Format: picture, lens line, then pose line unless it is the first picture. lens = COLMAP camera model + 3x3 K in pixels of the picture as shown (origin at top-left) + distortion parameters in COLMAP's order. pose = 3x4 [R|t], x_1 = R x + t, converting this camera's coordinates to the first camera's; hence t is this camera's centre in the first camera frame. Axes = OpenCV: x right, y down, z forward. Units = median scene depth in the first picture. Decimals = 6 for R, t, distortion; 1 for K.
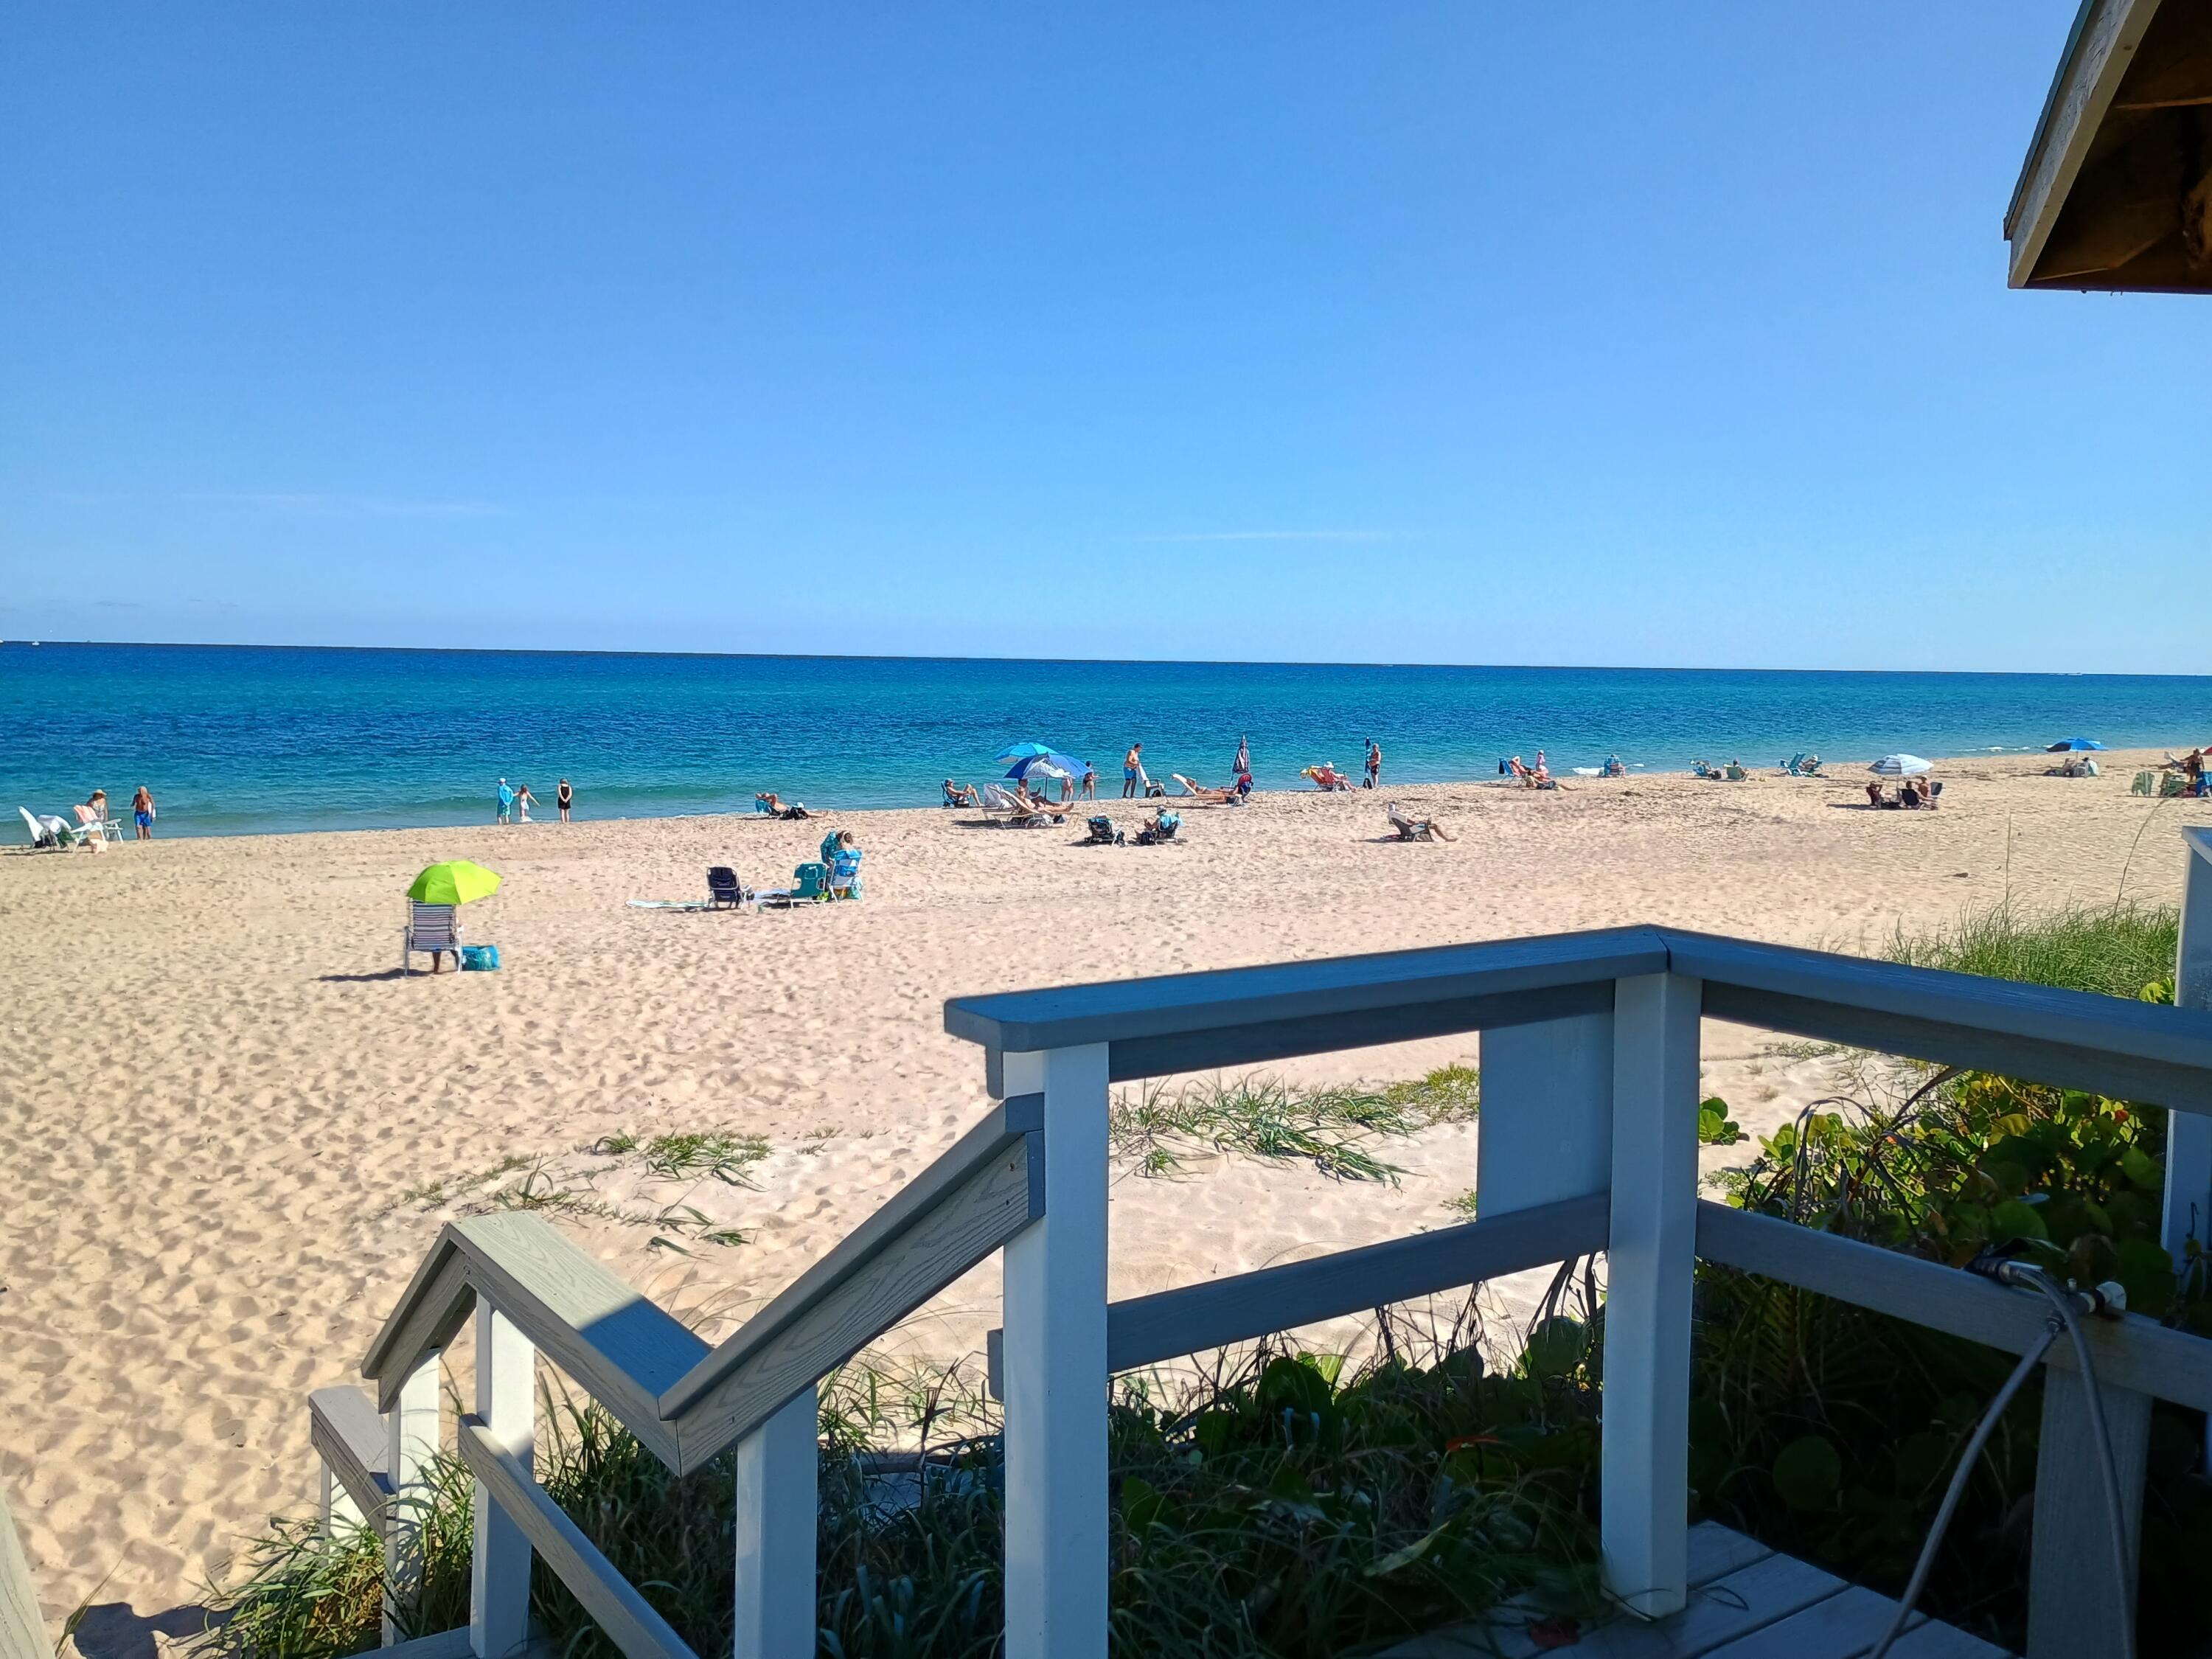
lens RADIAL K [[1925.5, 0, 1096.2], [0, 1925.5, 817.3], [0, 0, 1]] dist [0.096591, -0.128650]
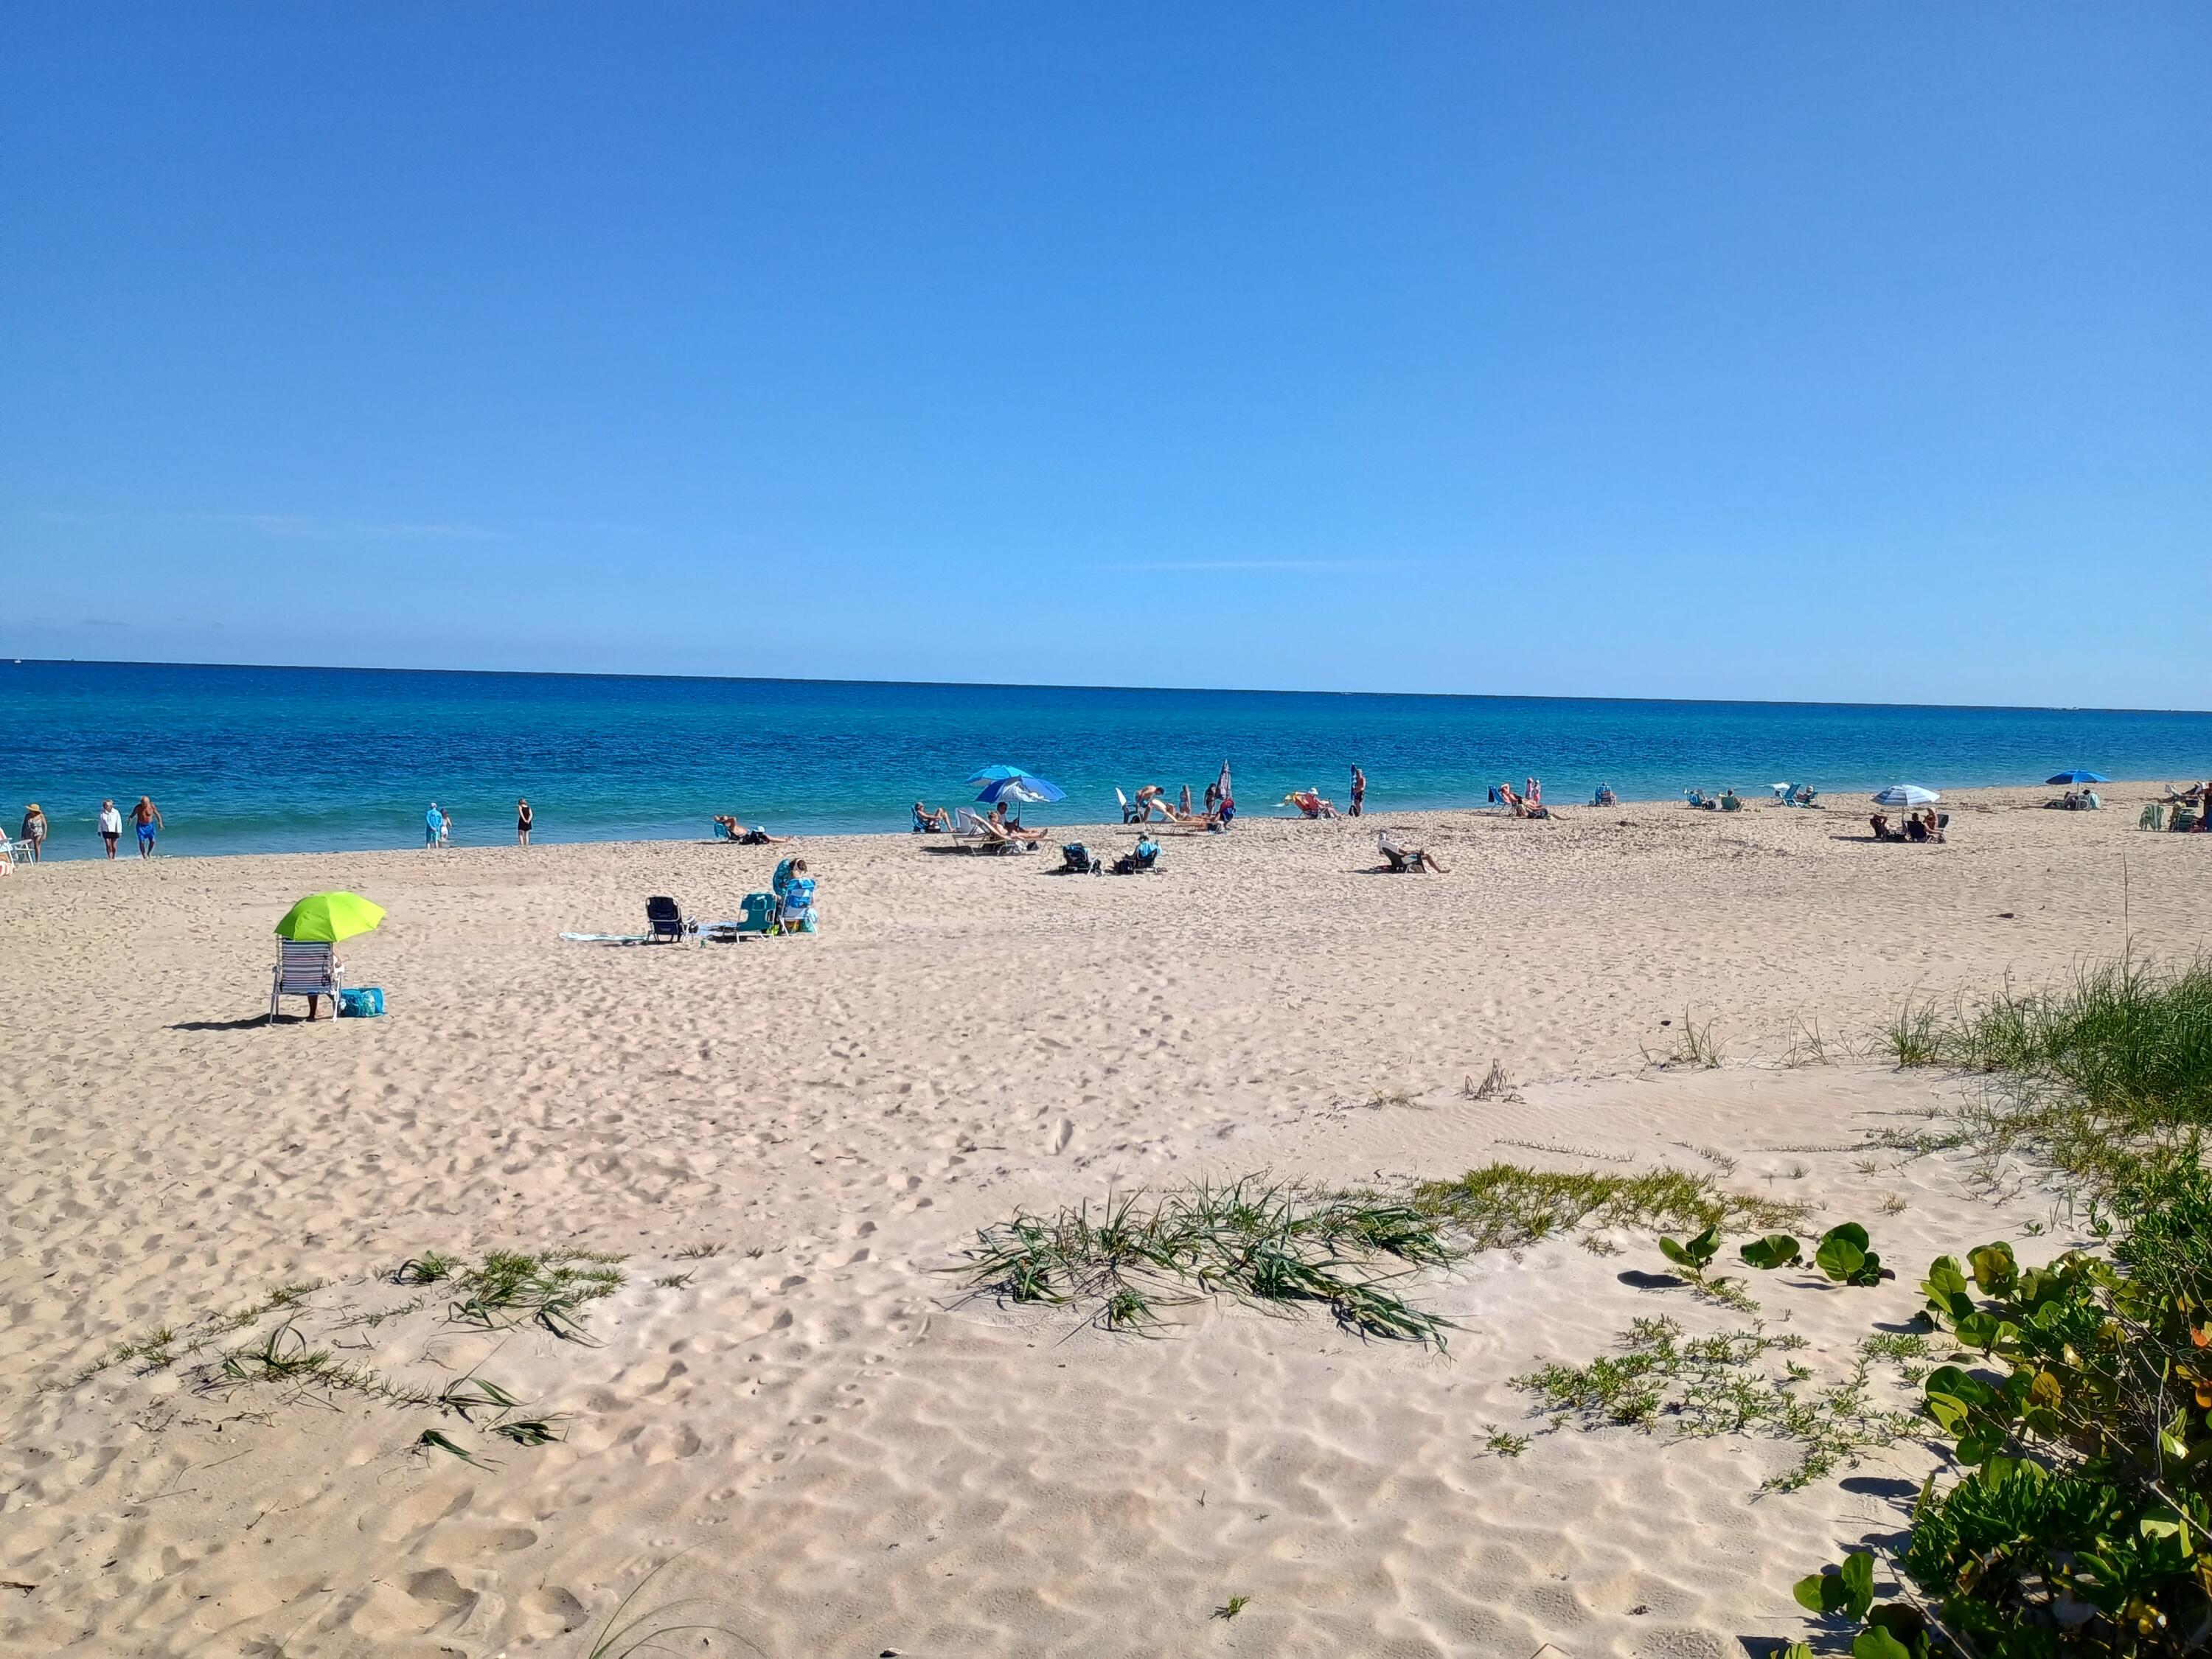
lens RADIAL K [[1925.5, 0, 1096.2], [0, 1925.5, 817.3], [0, 0, 1]] dist [0.096591, -0.128650]
pose [[0.999924, 0.007190, 0.010042, 0.006887], [-0.007055, 0.999885, -0.013409, -0.002193], [-0.010137, 0.013337, 0.999860, 0.138557]]
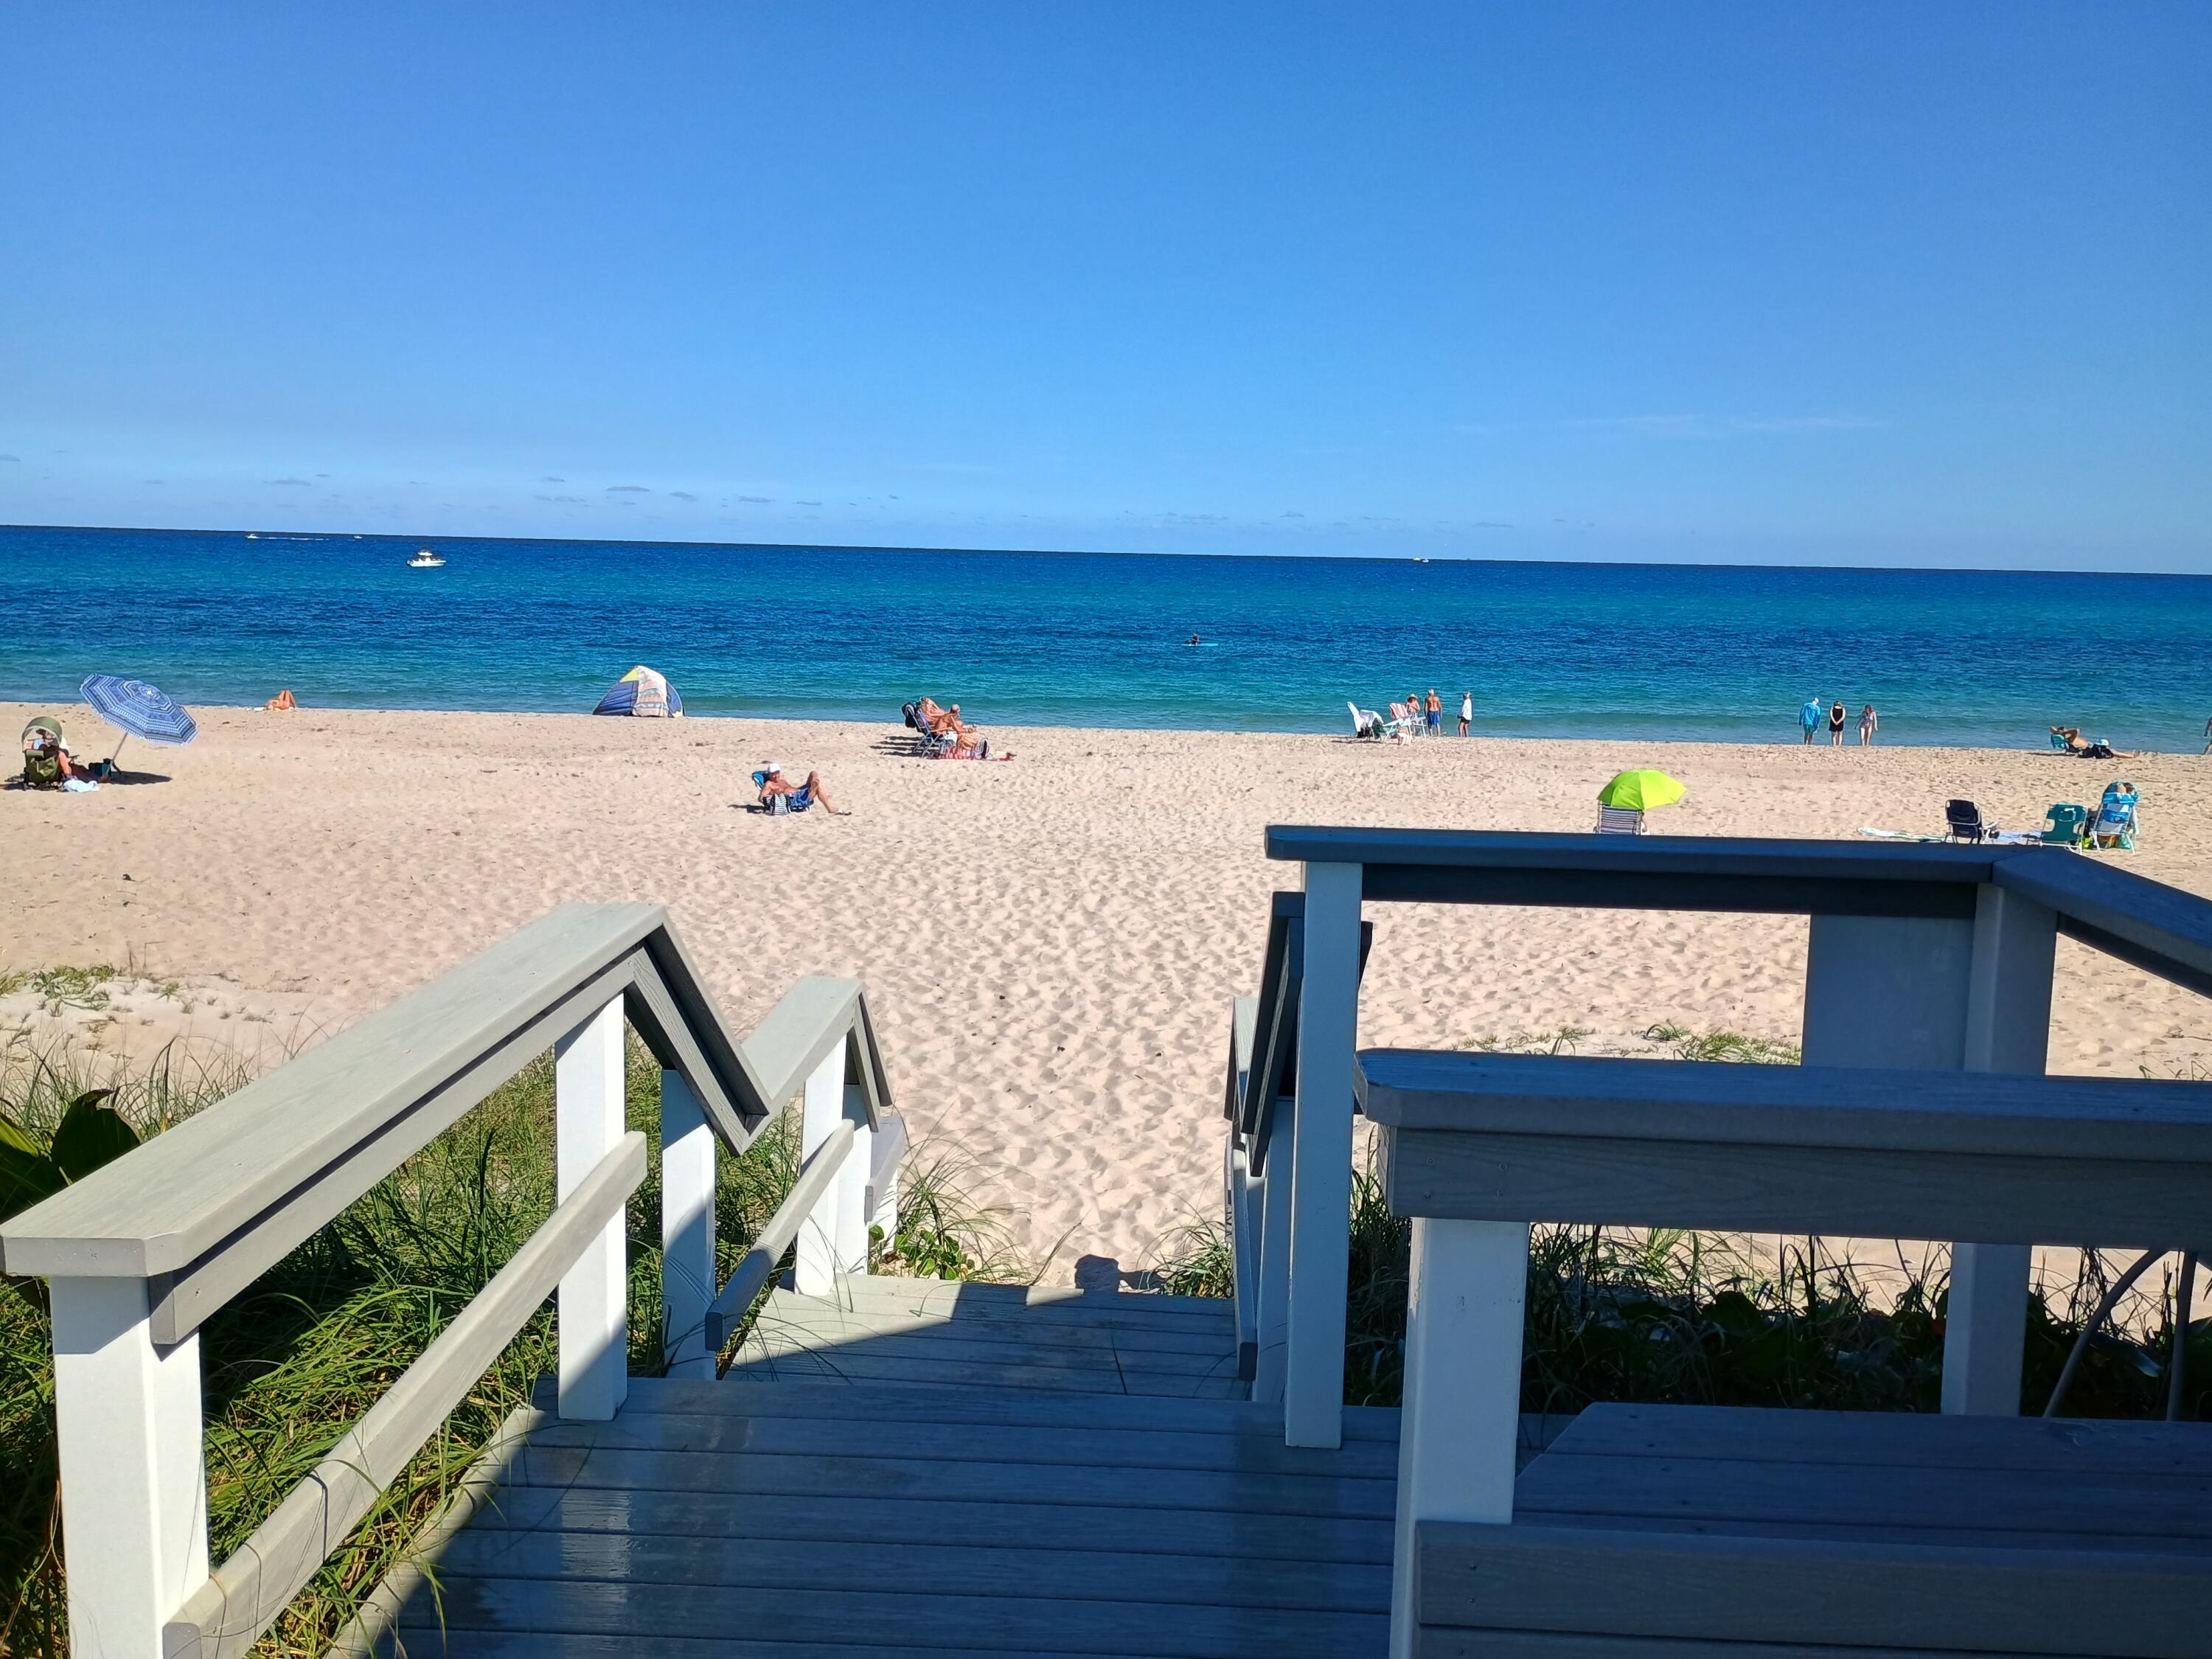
lens RADIAL K [[1925.5, 0, 1096.2], [0, 1925.5, 817.3], [0, 0, 1]] dist [0.096591, -0.128650]
pose [[0.791202, 0.087928, -0.605201, 0.090947], [-0.062555, 0.996055, 0.062934, 0.000962], [0.608347, -0.011935, 0.793581, -0.027597]]
